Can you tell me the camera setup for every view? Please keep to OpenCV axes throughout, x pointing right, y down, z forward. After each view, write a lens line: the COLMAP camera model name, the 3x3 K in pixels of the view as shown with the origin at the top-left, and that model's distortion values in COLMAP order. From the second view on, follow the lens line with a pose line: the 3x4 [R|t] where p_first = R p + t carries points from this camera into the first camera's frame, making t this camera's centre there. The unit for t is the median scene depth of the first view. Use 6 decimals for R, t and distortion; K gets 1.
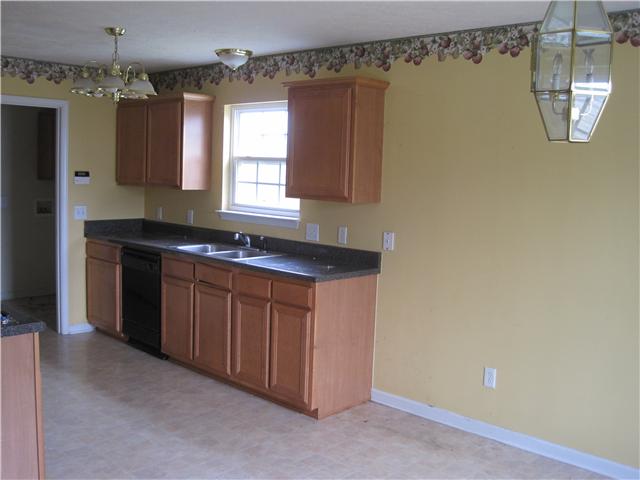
lens RADIAL K [[667.1, 0, 320.0], [0, 667.1, 240.0], [0, 0, 1]] dist [-0.186763, 0.175874]
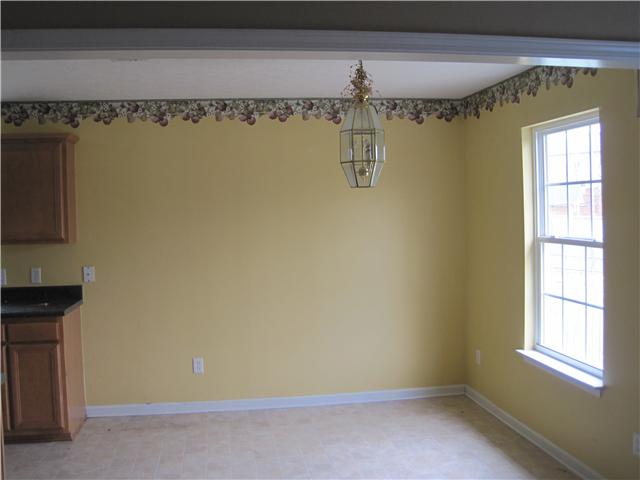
lens RADIAL K [[667.1, 0, 320.0], [0, 667.1, 240.0], [0, 0, 1]] dist [-0.186763, 0.175874]
pose [[0.609523, -0.080207, 0.788701, -0.525536], [0.123931, 0.992278, 0.005134, -0.013317], [-0.783022, 0.094615, 0.614756, -0.017605]]
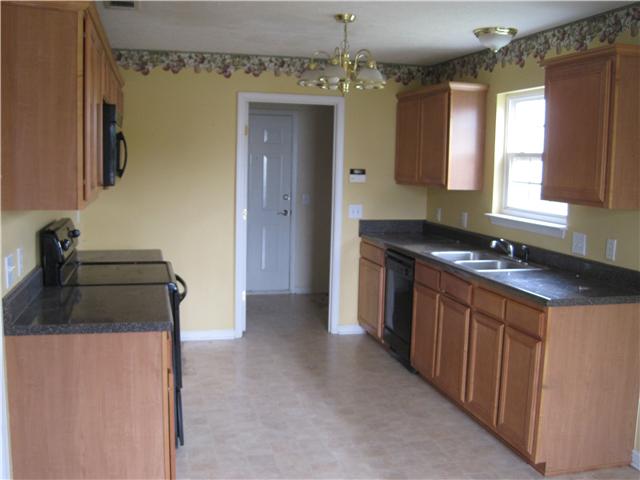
lens RADIAL K [[667.1, 0, 320.0], [0, 667.1, 240.0], [0, 0, 1]] dist [-0.186763, 0.175874]
pose [[0.838296, 0.048249, -0.543076, 0.164963], [-0.049748, 0.998690, 0.011936, -0.010653], [0.542941, 0.017012, 0.839598, 0.170750]]
